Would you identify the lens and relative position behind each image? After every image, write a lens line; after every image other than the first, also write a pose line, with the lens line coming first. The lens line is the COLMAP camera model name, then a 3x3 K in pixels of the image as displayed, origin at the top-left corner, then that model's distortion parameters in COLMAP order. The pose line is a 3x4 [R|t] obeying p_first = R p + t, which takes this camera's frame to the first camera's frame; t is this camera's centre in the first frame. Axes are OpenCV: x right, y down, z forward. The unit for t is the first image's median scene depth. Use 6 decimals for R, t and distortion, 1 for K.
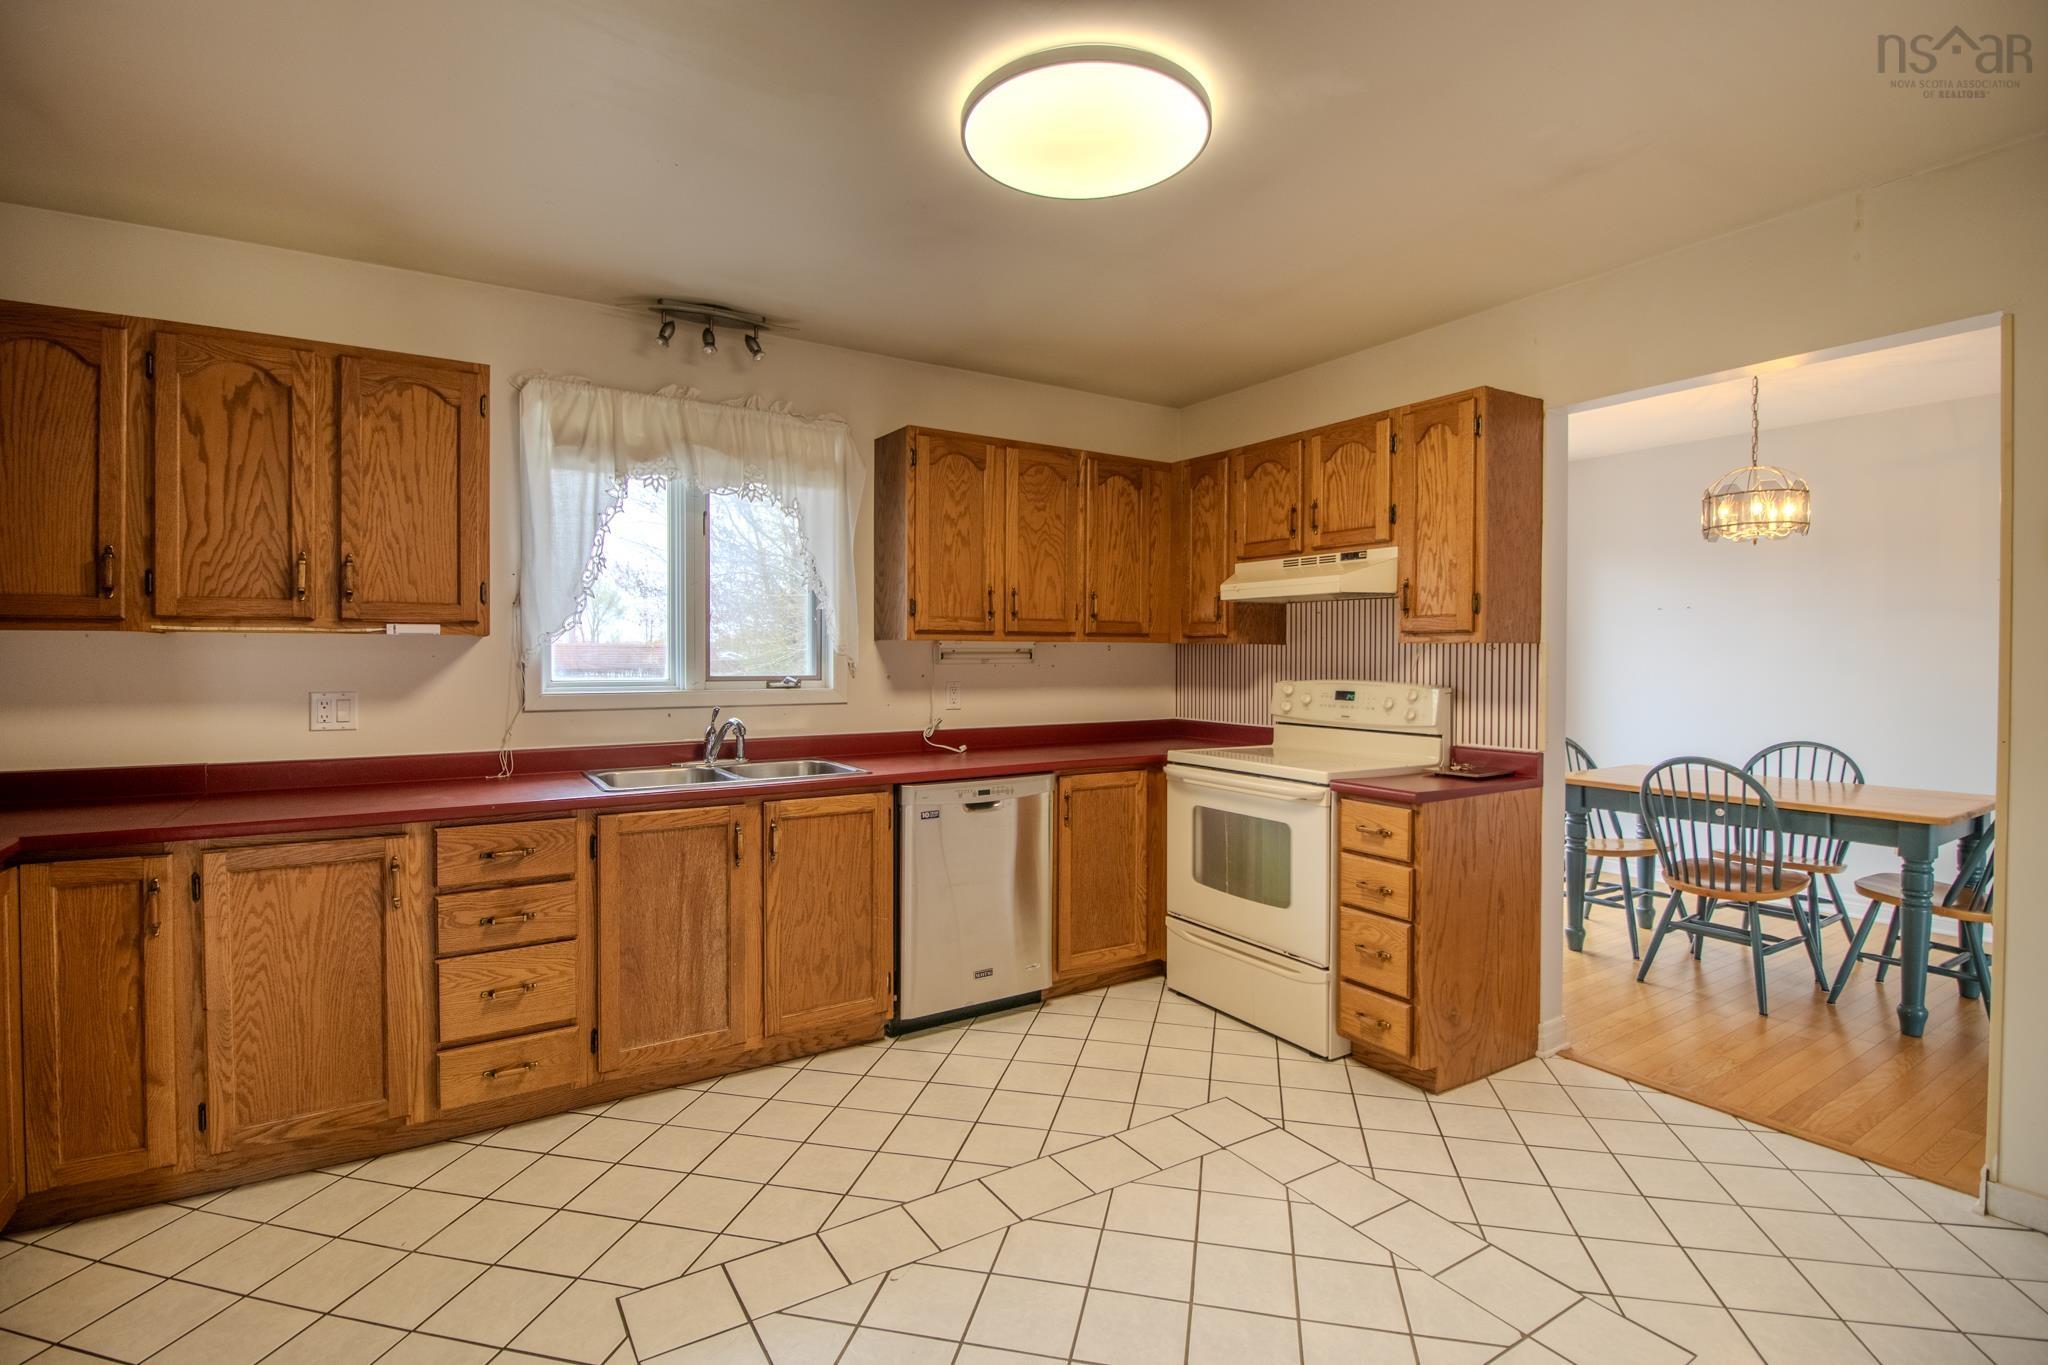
lens RADIAL K [[957.0, 0, 1025.5], [0, 957.0, 665.8], [0, 0, 1]] dist [0.000116, -0.013946]
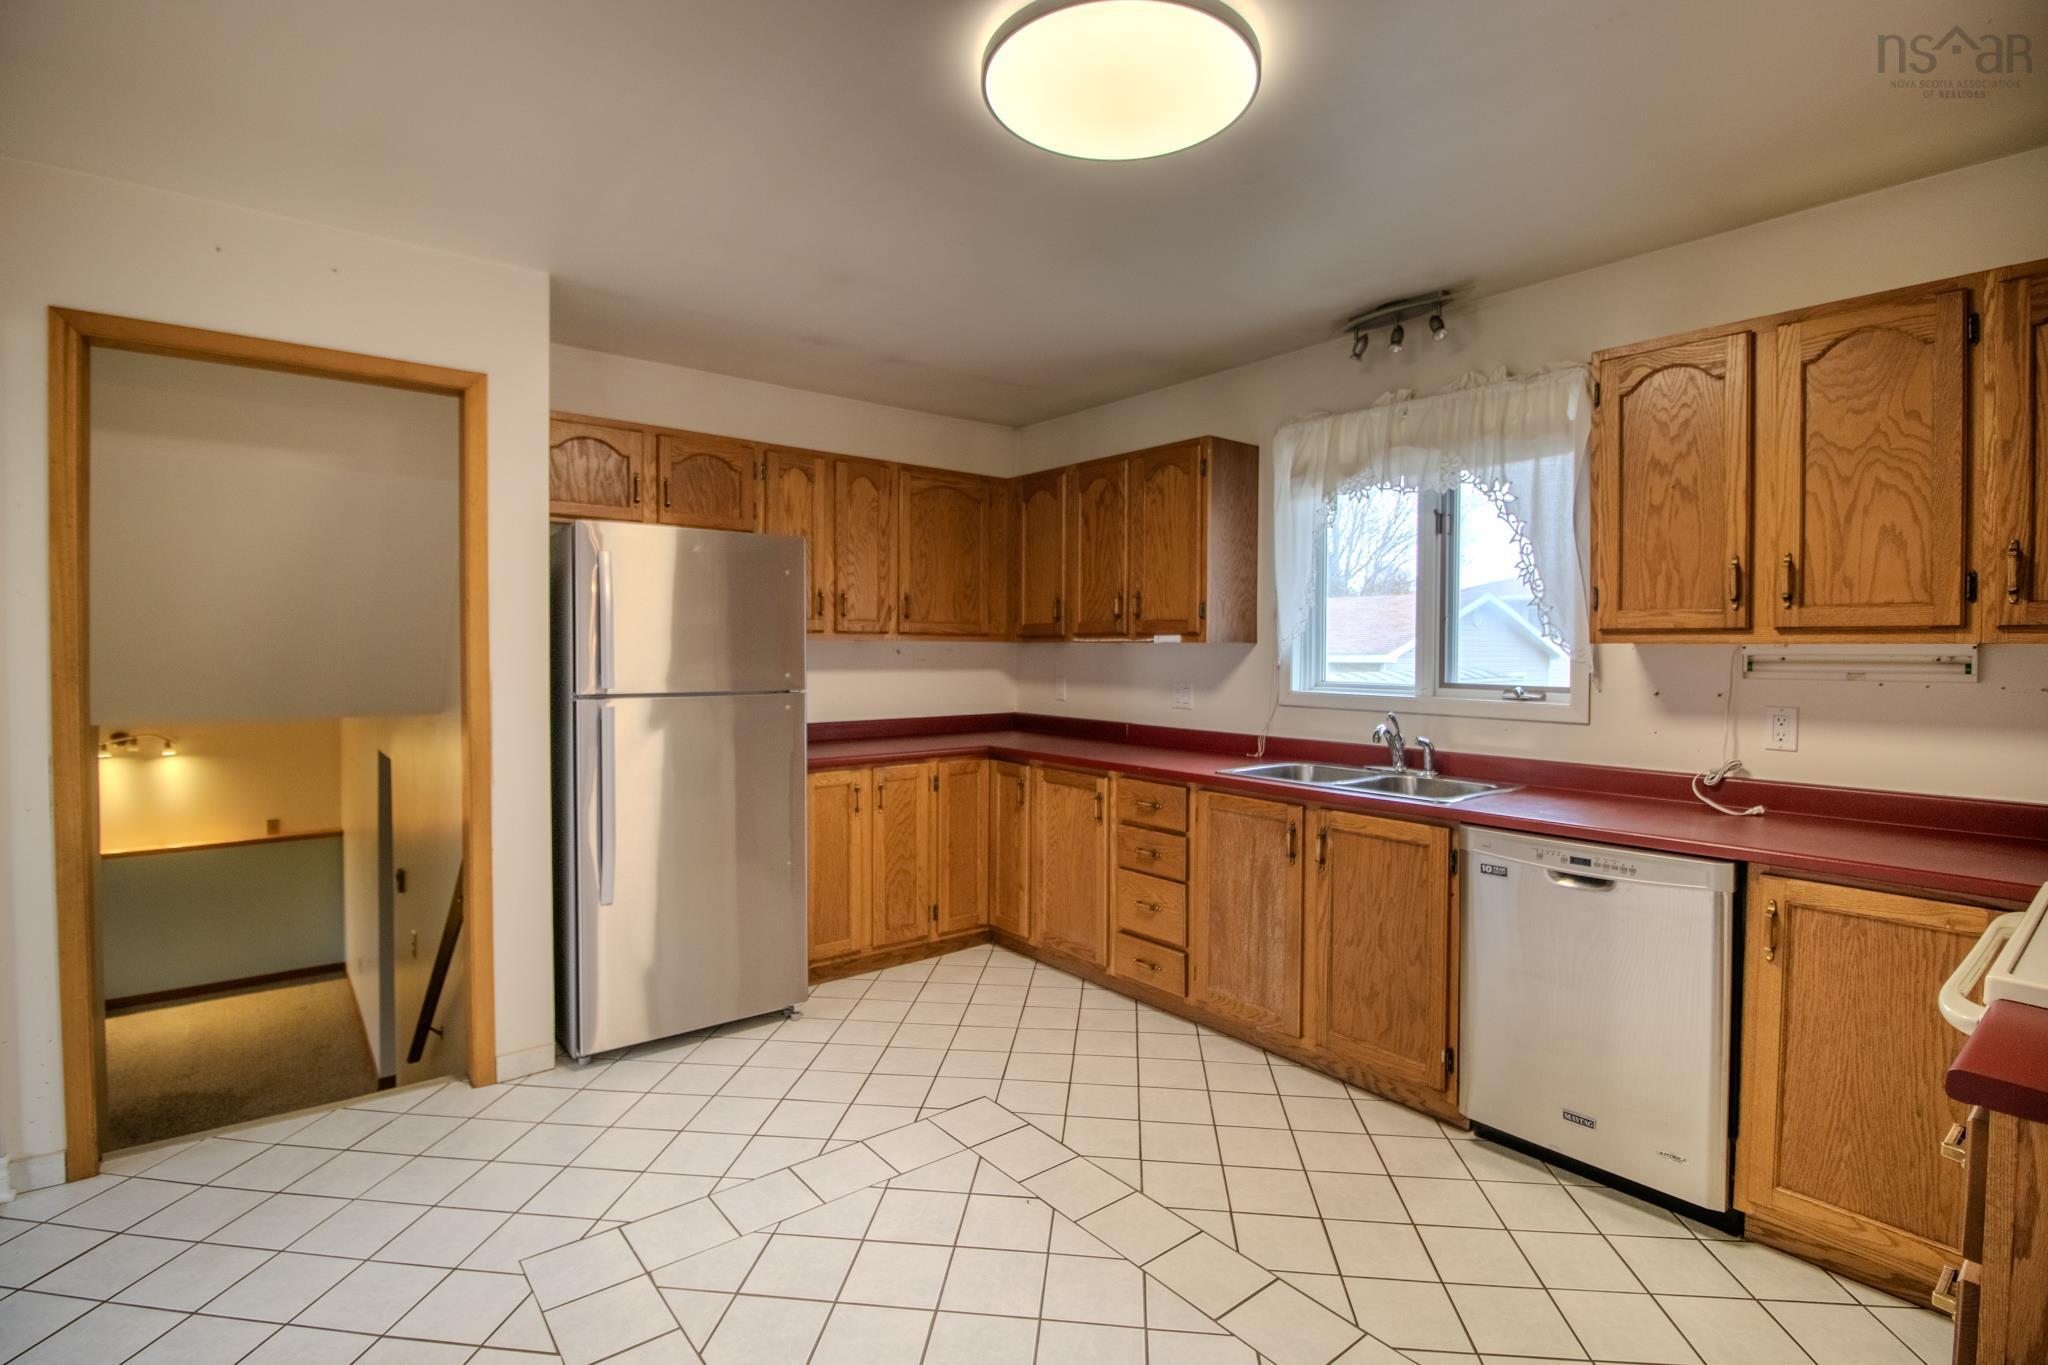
lens RADIAL K [[957.0, 0, 1025.5], [0, 957.0, 665.8], [0, 0, 1]] dist [0.000116, -0.013946]
pose [[0.111495, 0.017728, -0.993607, 0.629611], [-0.017760, 0.999717, 0.015845, -0.014852], [0.993606, 0.015880, 0.111778, 0.540266]]
